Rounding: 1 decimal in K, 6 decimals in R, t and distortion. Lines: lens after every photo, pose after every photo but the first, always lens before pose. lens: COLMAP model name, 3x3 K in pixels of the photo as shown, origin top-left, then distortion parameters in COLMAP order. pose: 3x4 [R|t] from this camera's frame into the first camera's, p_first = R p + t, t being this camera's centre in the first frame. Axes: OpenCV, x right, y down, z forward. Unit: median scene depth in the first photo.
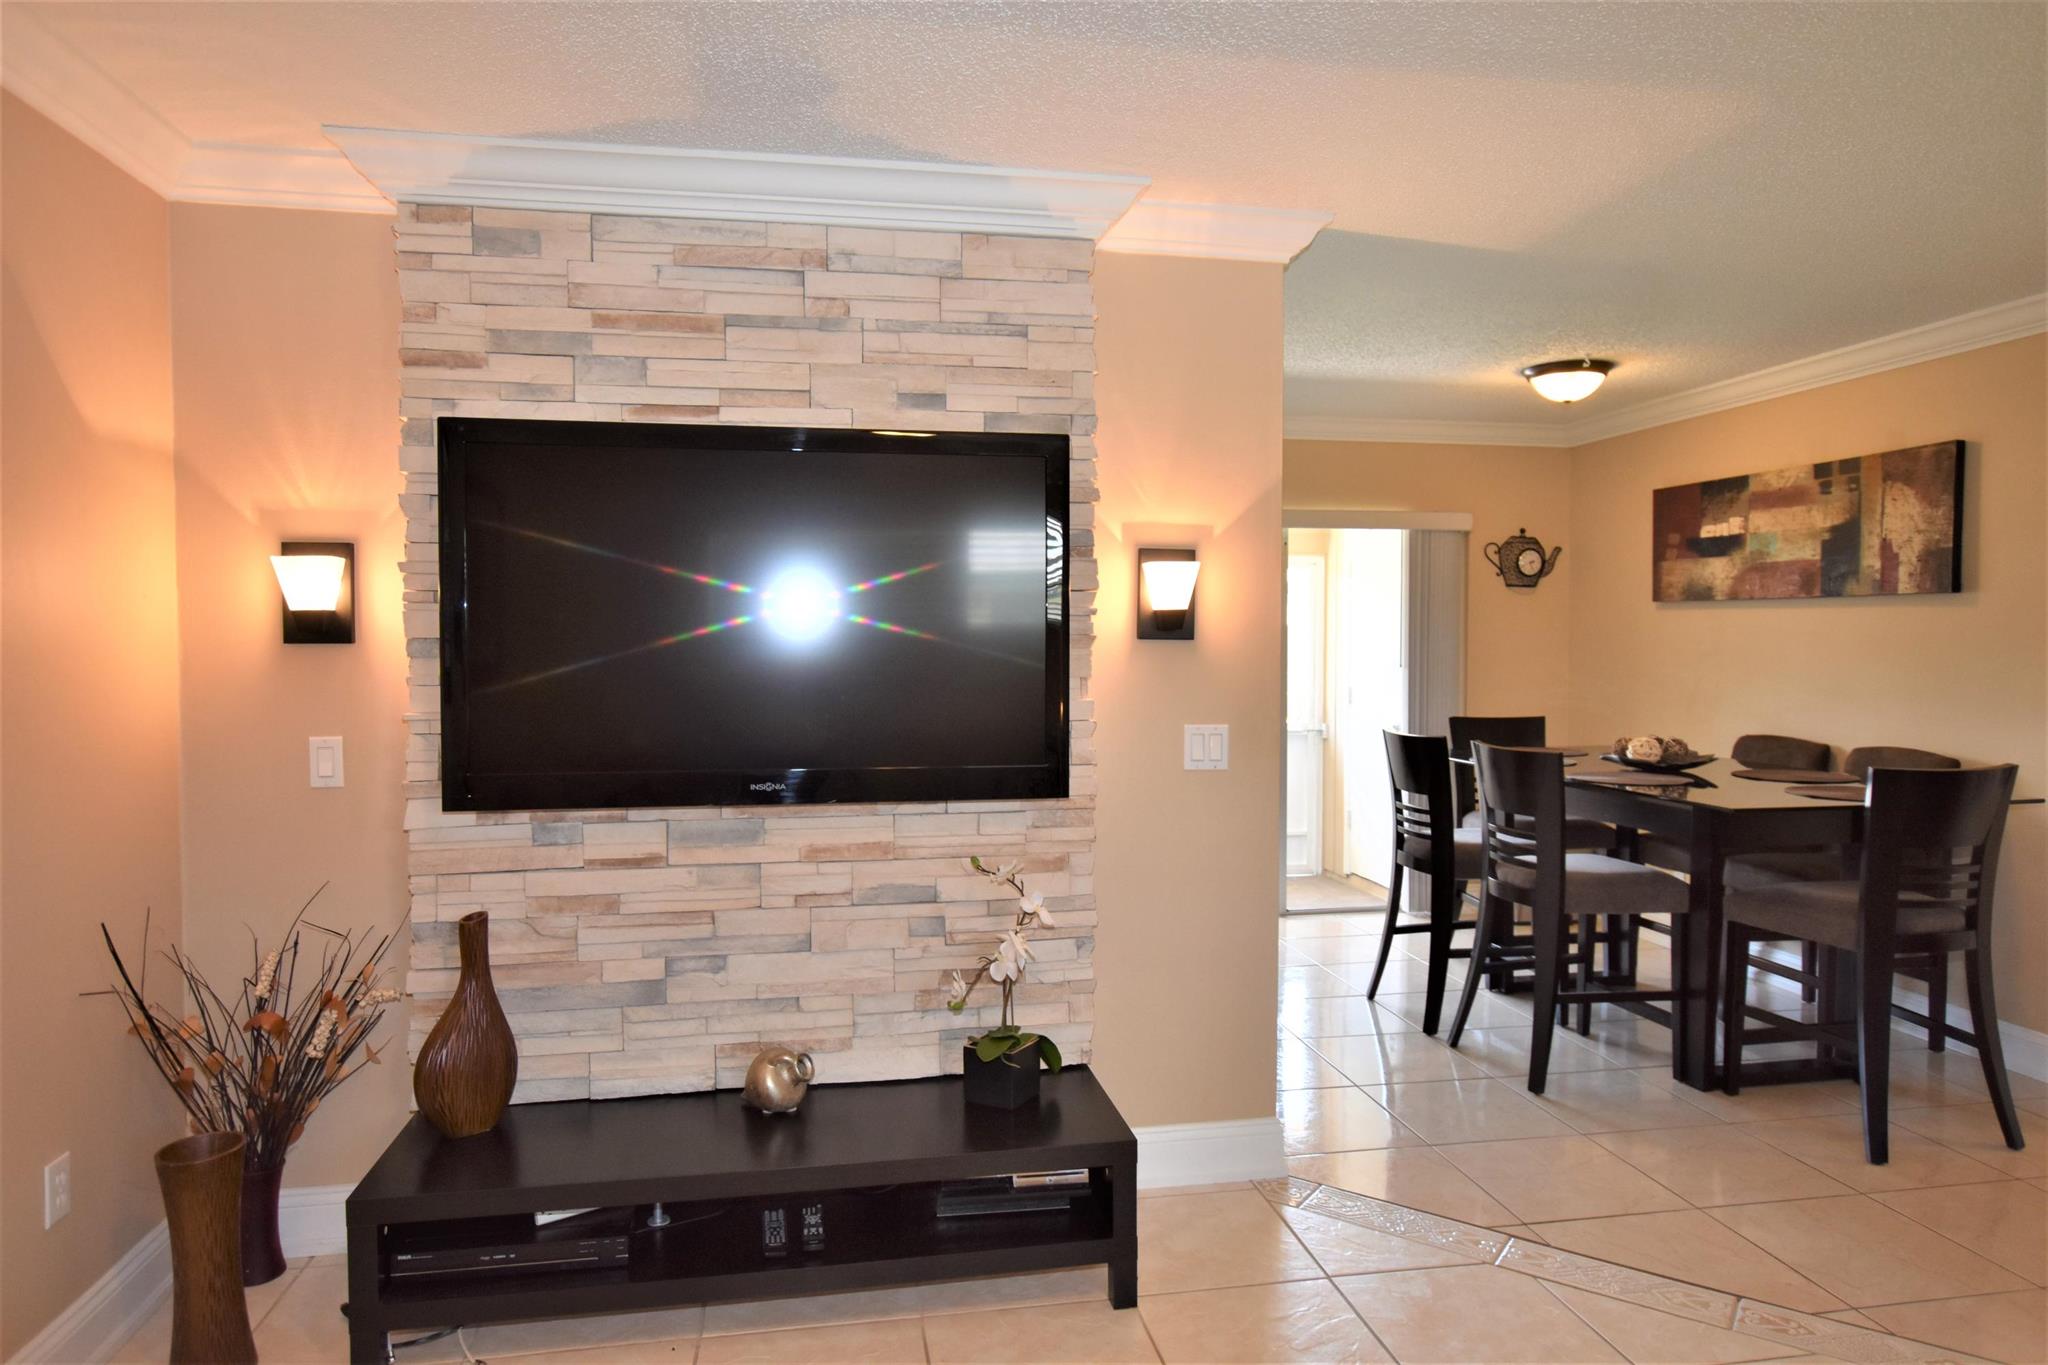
lens RADIAL K [[1262.6, 0, 1029.4], [0, 1262.6, 675.7], [0, 0, 1]] dist [0.000360, 0.002858]
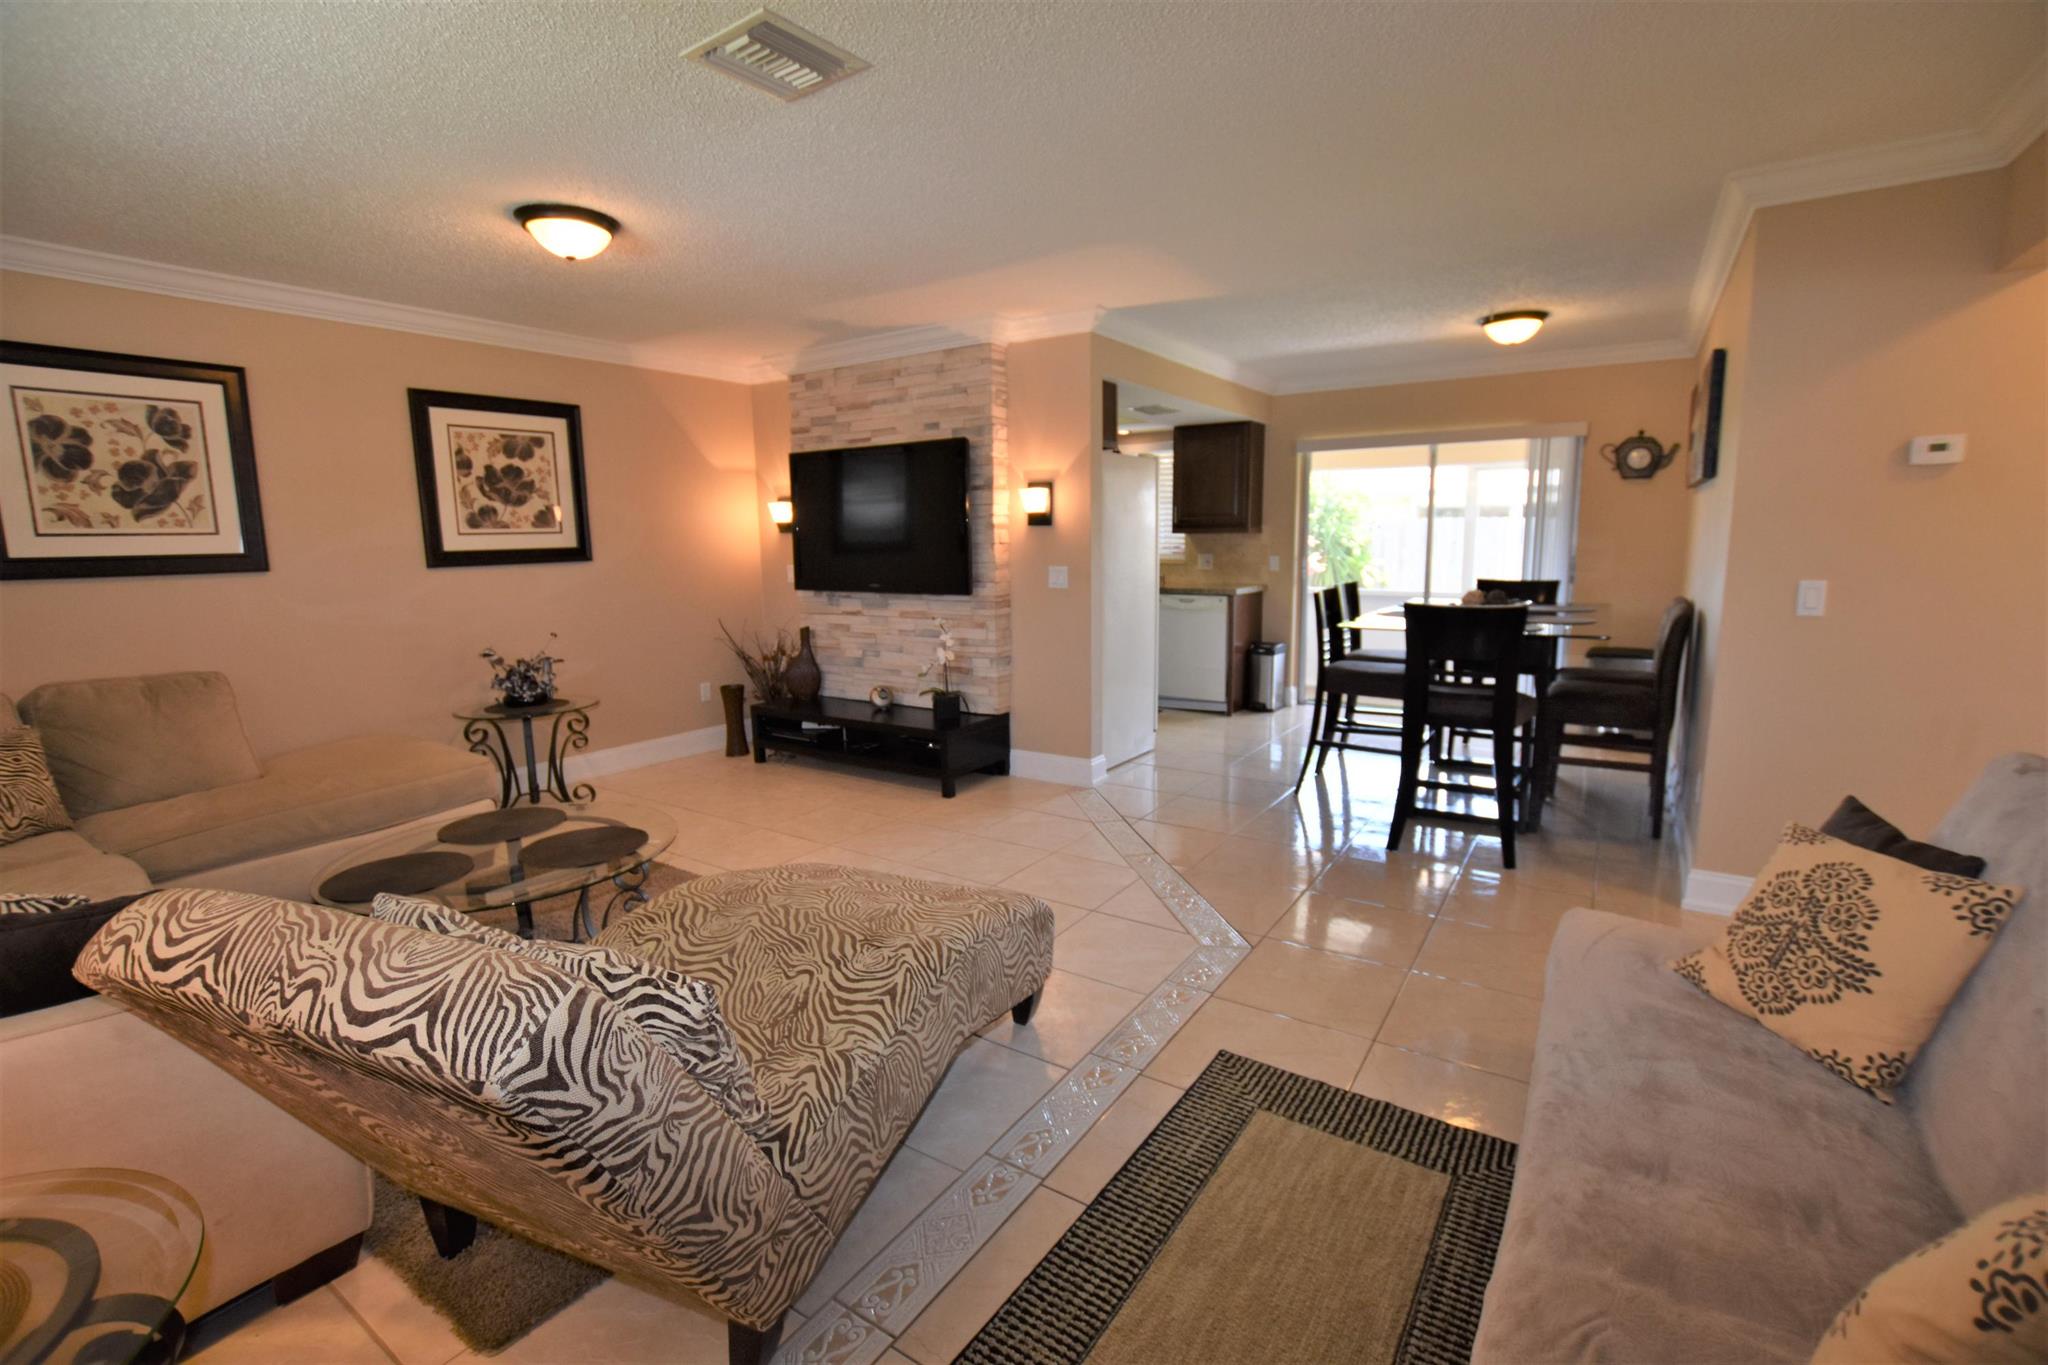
lens RADIAL K [[912.4, 0, 1024.4], [0, 912.4, 677.2], [0, 0, 1]] dist [-0.031015, 0.003616]
pose [[0.721767, 0.096729, -0.685344, 0.802516], [-0.006363, 0.991072, 0.133178, 0.013307], [0.692107, -0.091763, 0.715938, -0.095037]]
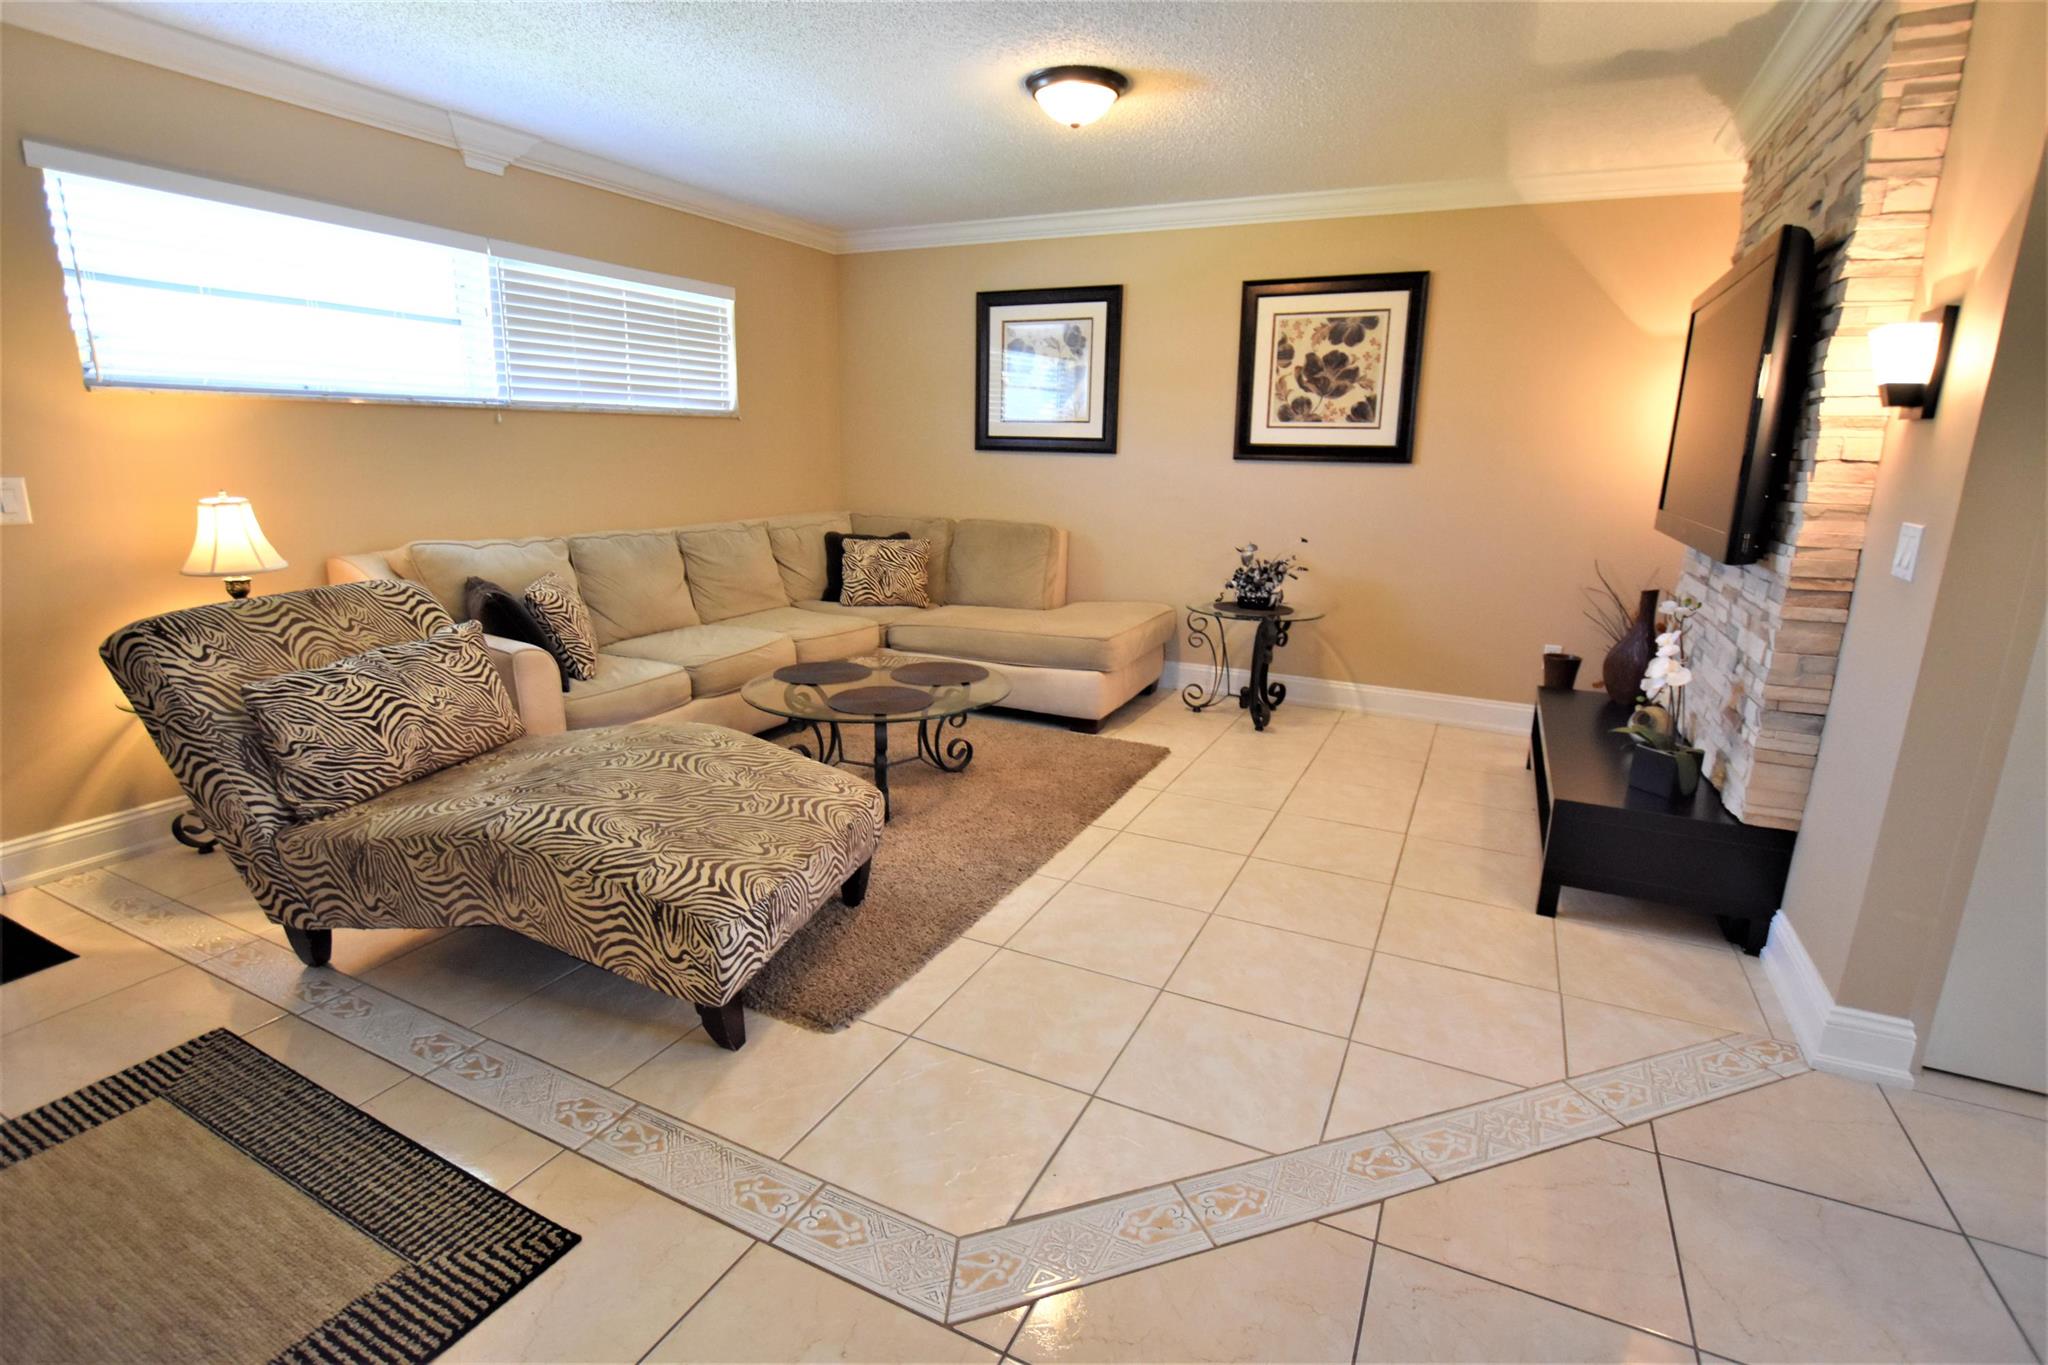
lens RADIAL K [[958.5, 0, 1037.5], [0, 958.5, 683.4], [0, 0, 1]] dist [-0.031153, 0.004251]
pose [[-0.588871, 0.186086, -0.786513, 0.681450], [-0.043430, 0.964443, 0.260699, 0.002612], [0.807059, 0.187676, -0.559851, 0.625018]]
